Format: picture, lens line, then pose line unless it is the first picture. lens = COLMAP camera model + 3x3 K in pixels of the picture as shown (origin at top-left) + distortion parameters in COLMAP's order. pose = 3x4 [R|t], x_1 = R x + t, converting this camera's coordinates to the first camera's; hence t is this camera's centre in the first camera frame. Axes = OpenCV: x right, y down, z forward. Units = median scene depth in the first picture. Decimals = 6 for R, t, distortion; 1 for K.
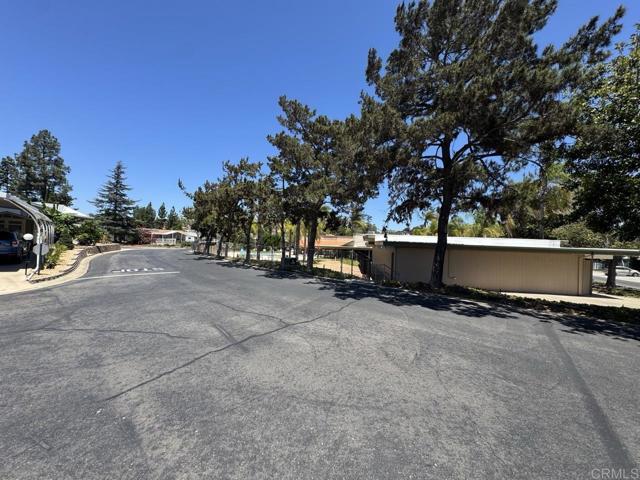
lens RADIAL K [[252.9, 0, 319.9], [0, 252.9, 240.2], [0, 0, 1]] dist [-0.002418, -0.000053]
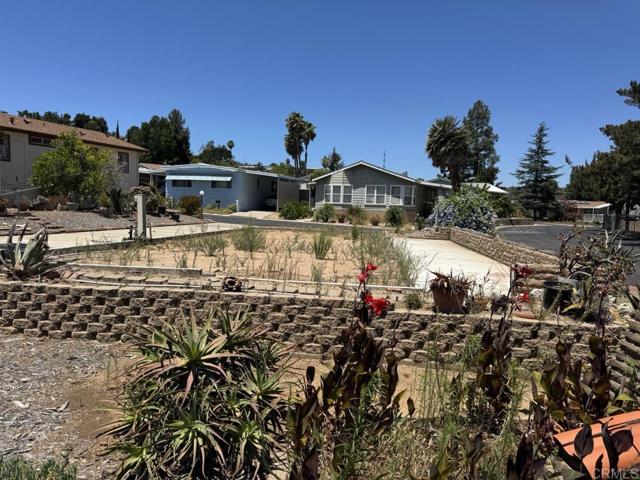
lens RADIAL K [[448.8, 0, 318.1], [0, 448.8, 241.1], [0, 0, 1]] dist [0.061862, -0.065265]
pose [[0.396851, 0.047909, -0.916632, 0.306699], [-0.007876, 0.998778, 0.048793, 0.015309], [0.917849, -0.012144, 0.396743, -0.281931]]
